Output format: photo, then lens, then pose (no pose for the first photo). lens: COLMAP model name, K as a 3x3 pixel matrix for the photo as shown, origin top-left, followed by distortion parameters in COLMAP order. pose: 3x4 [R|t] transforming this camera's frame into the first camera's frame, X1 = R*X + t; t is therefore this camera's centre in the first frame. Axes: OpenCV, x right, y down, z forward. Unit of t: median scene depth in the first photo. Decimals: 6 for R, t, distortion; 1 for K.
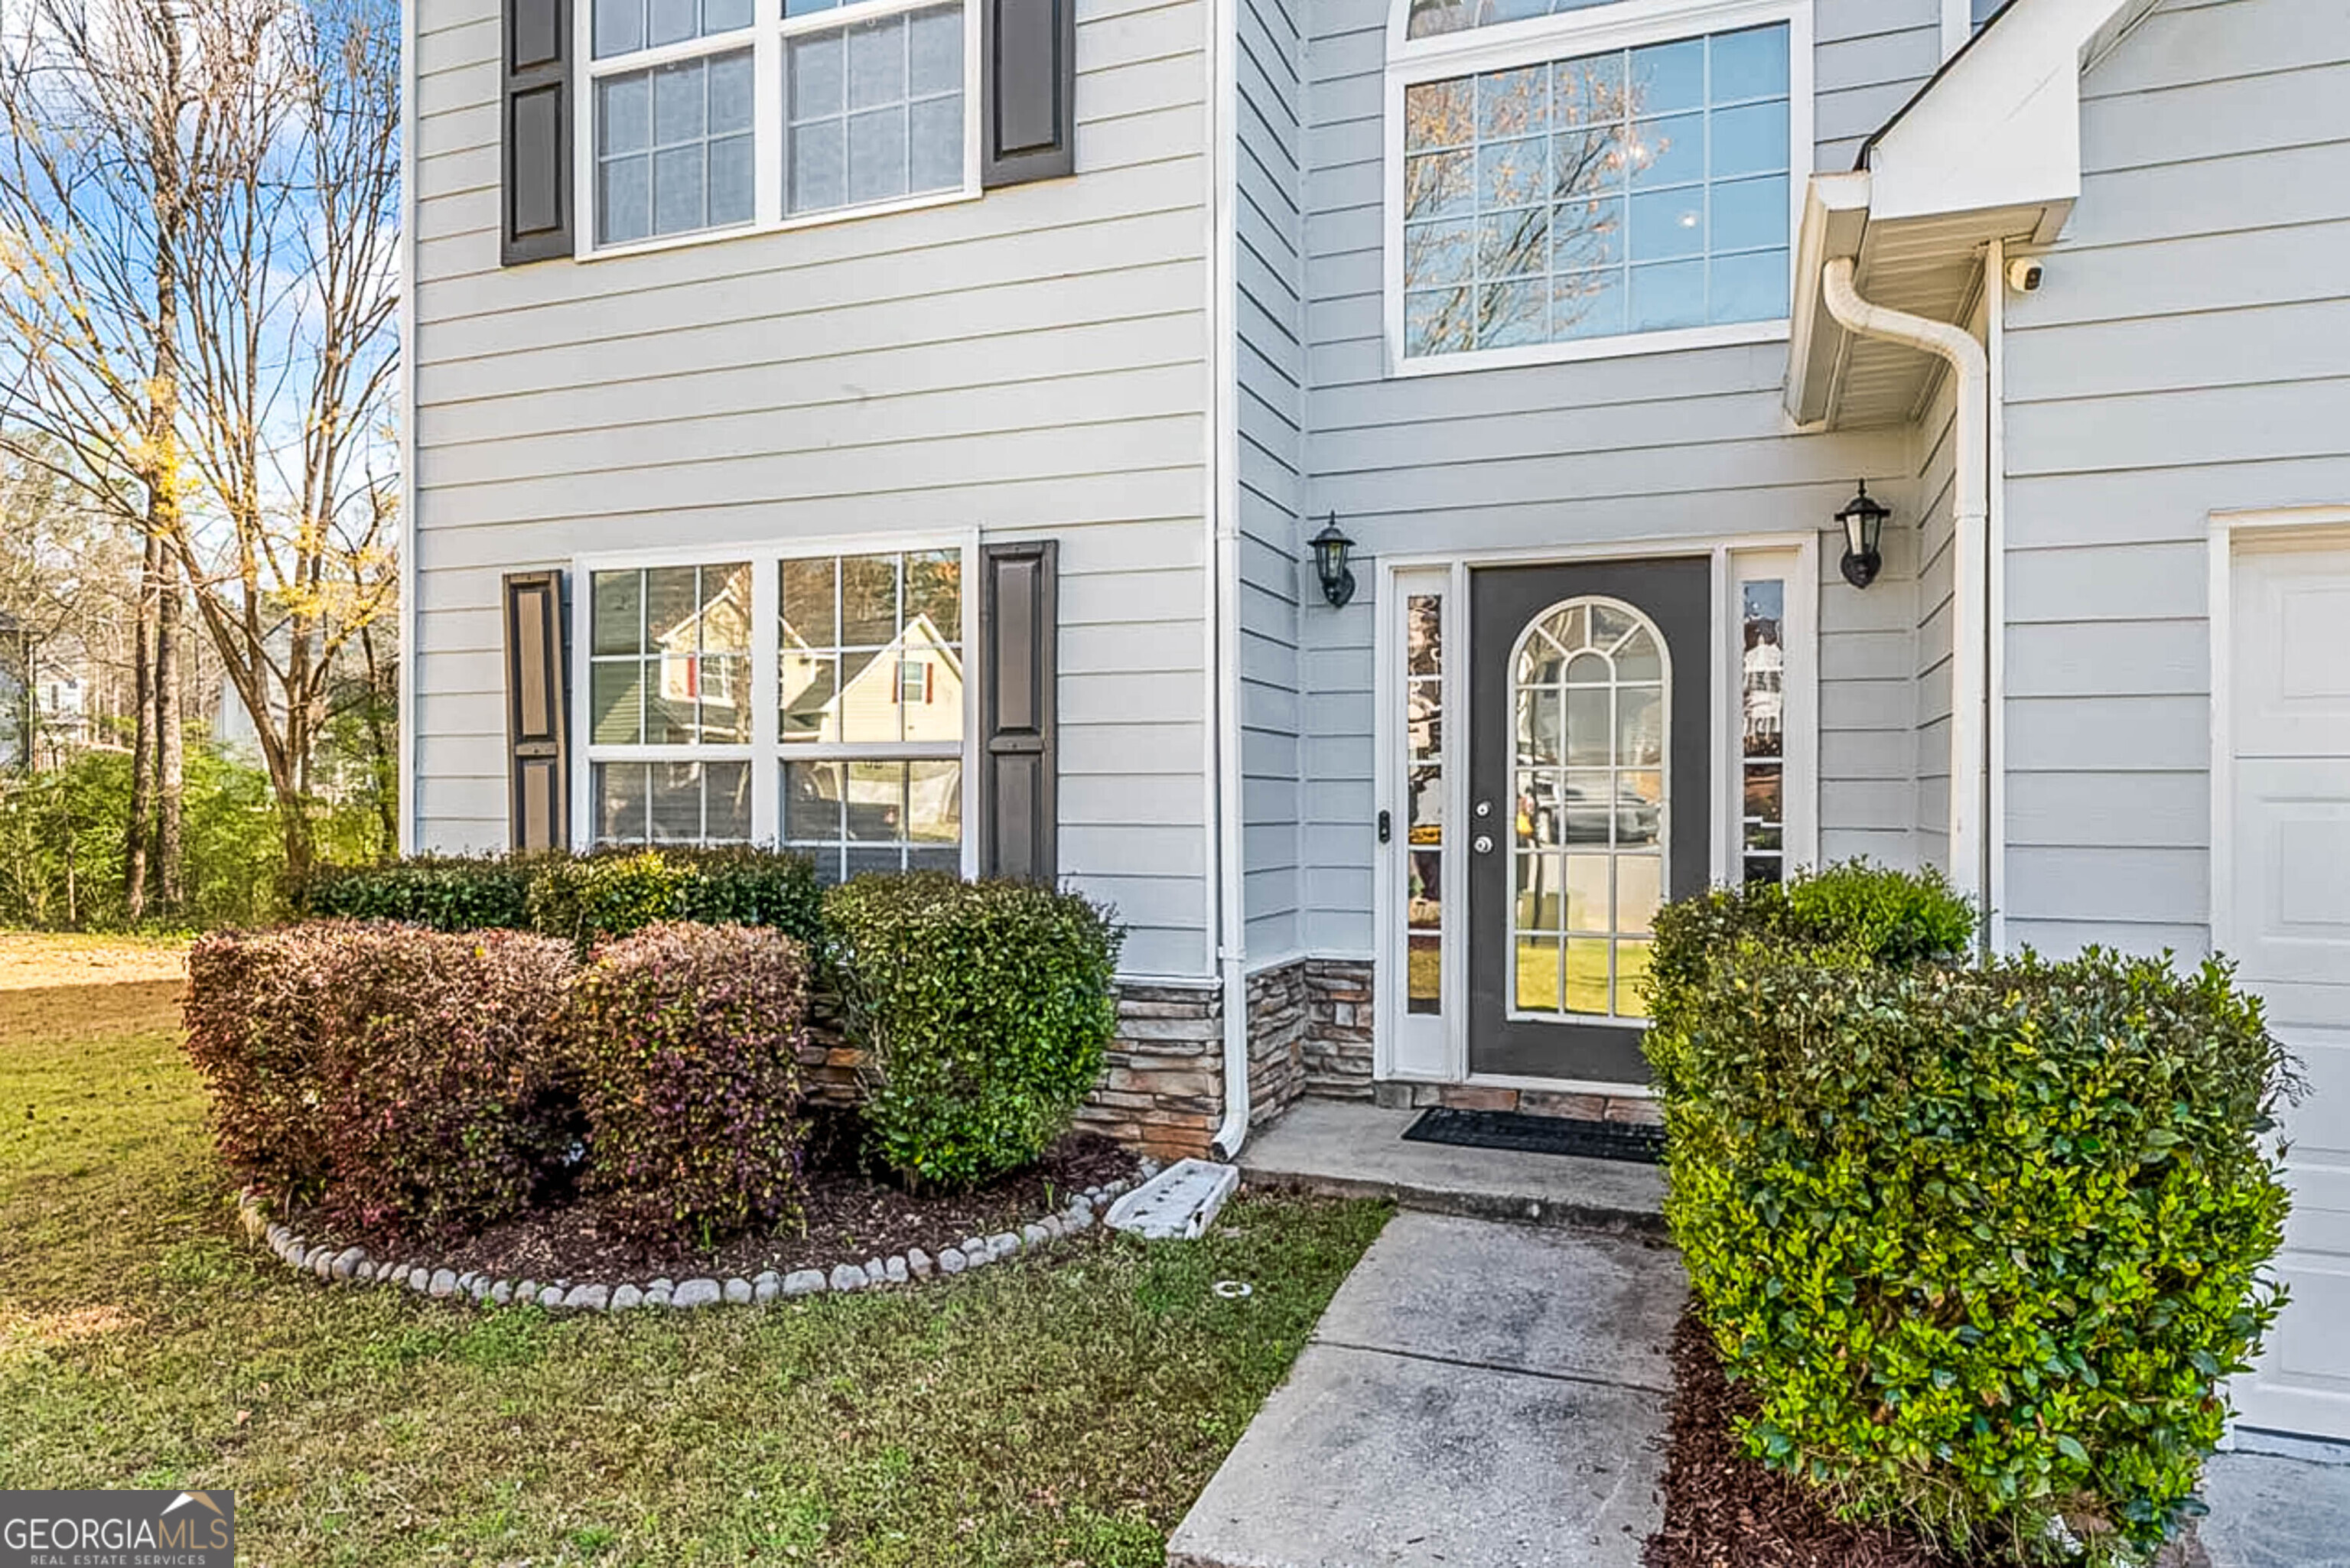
lens RADIAL K [[1478.7, 0, 1171.1], [0, 1478.7, 794.3], [0, 0, 1]] dist [-0.001528, 0.001256]
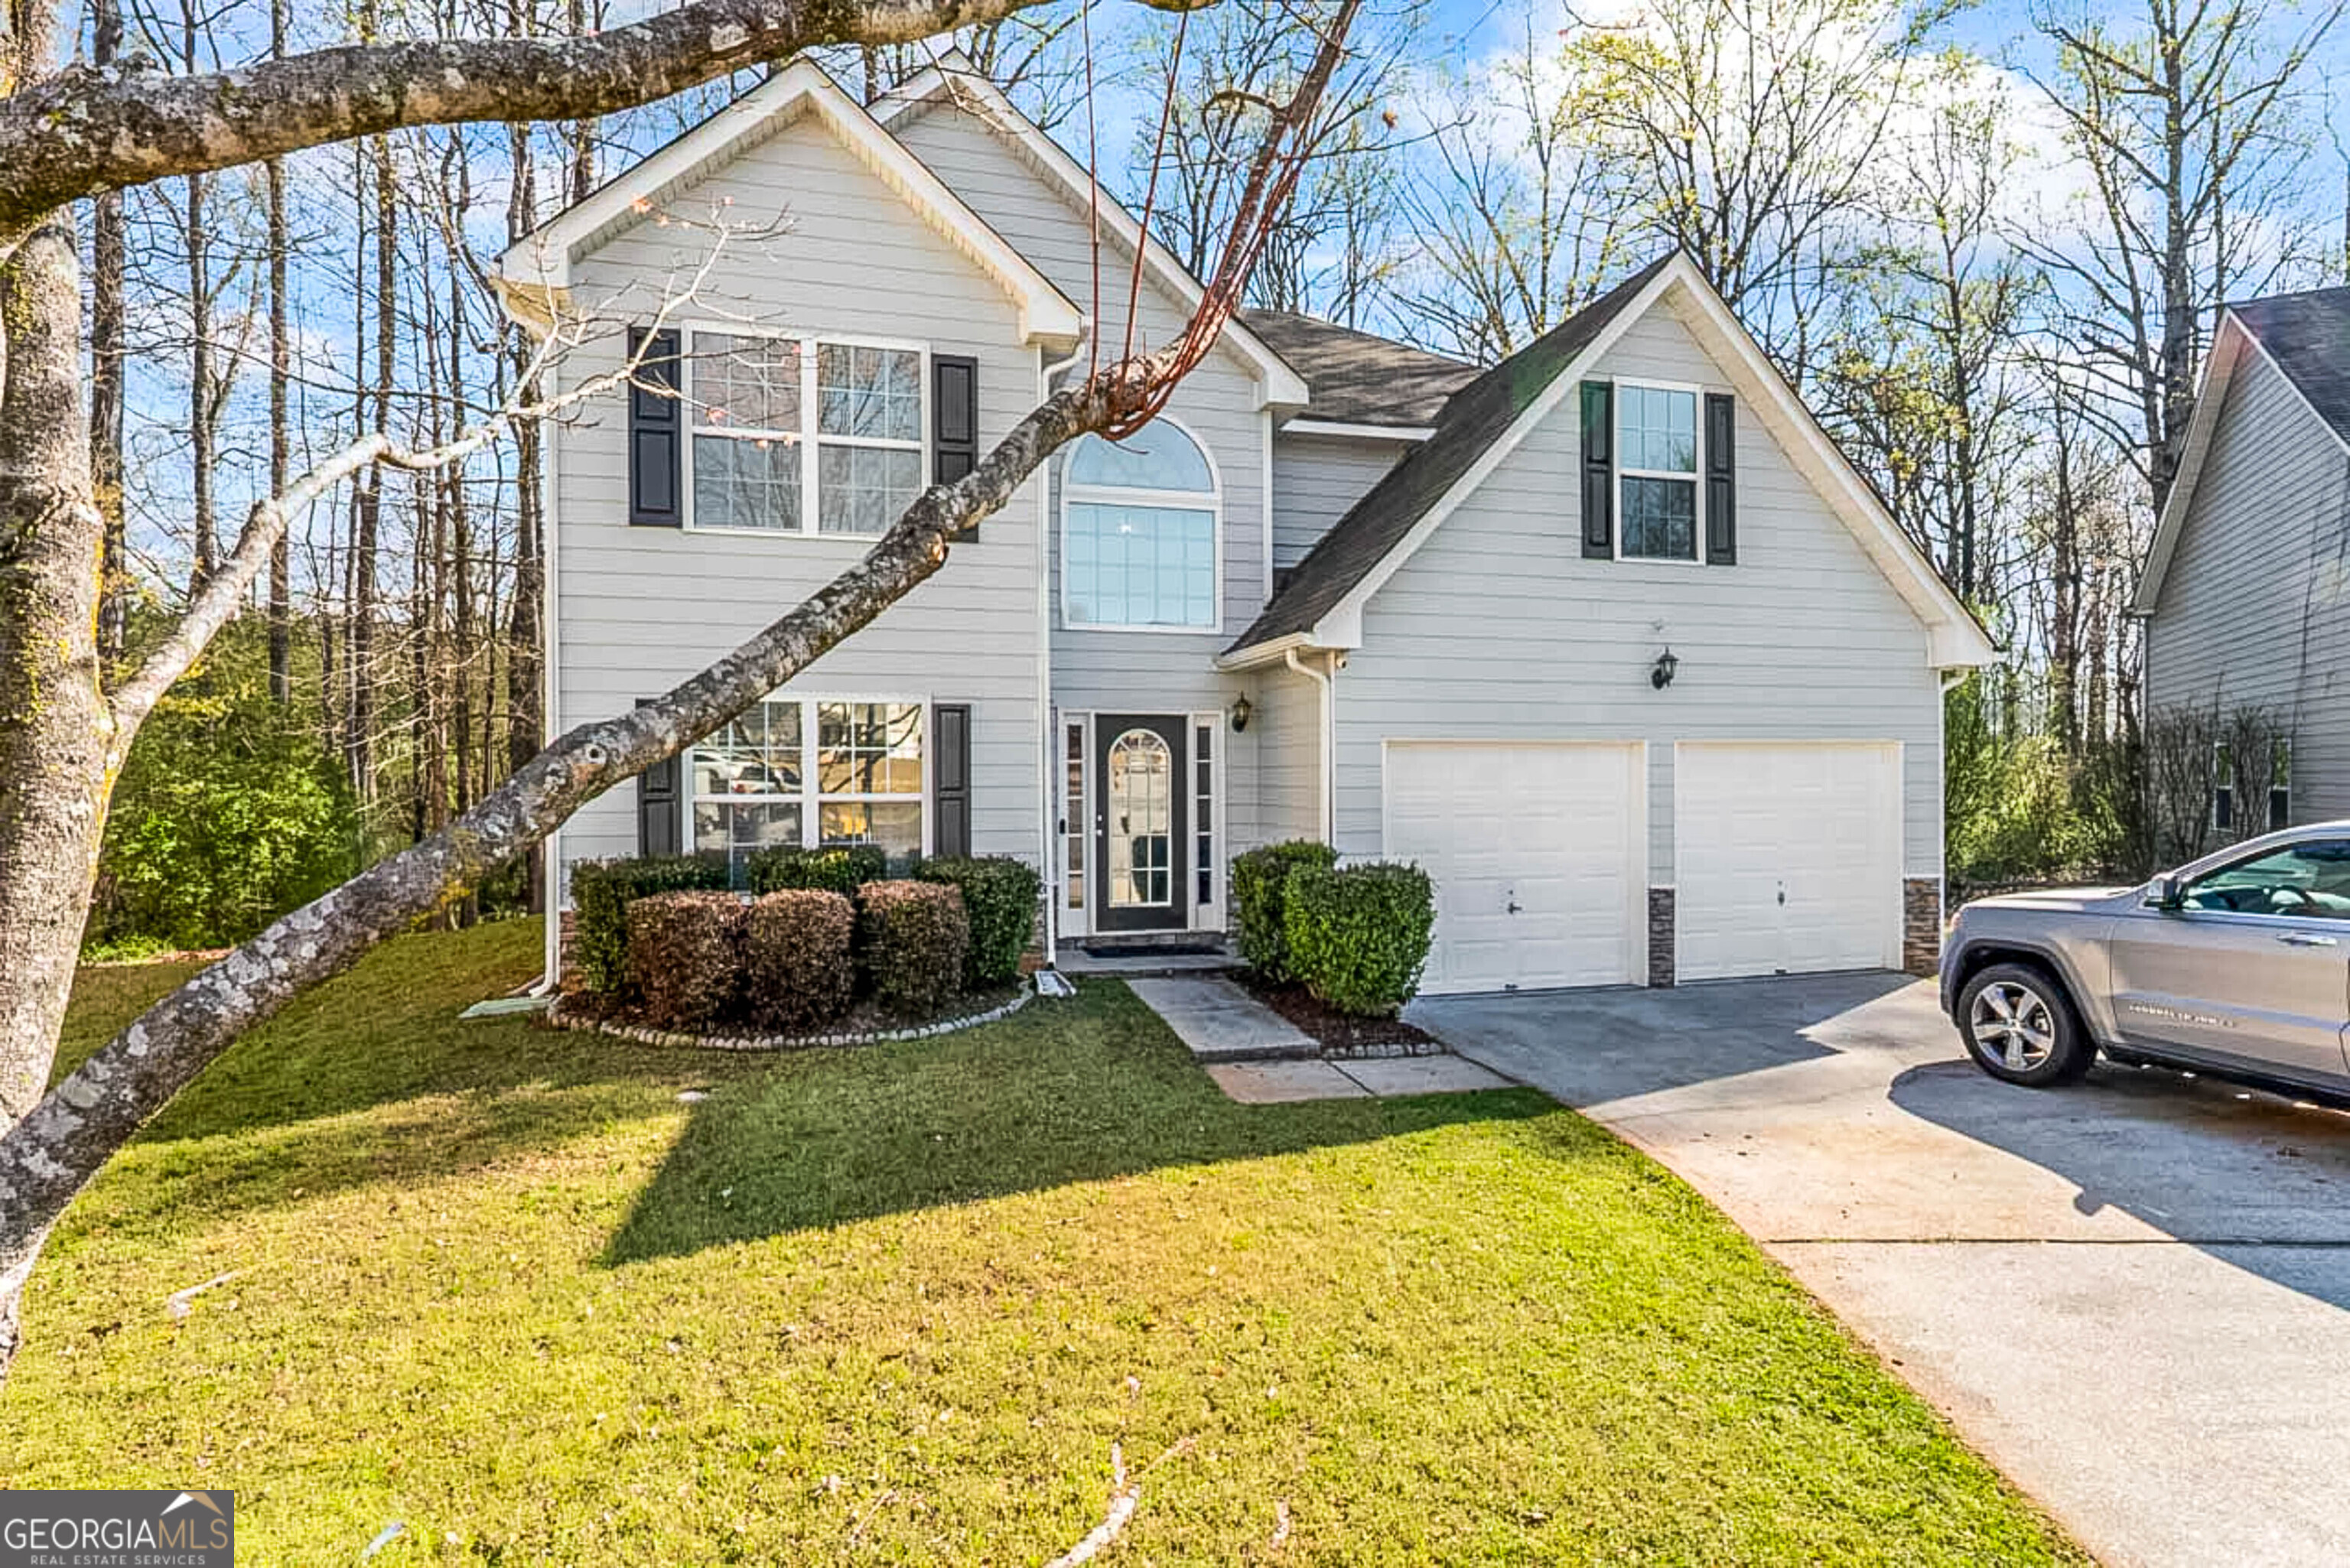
lens RADIAL K [[1159.8, 0, 1171.7], [0, 1159.8, 778.4], [0, 0, 1]] dist [0.000801, 0.000032]
pose [[0.794428, -0.002401, 0.607354, -0.883436], [0.000833, 0.999996, 0.002864, -0.063129], [-0.607358, -0.001770, 0.794426, -0.568709]]
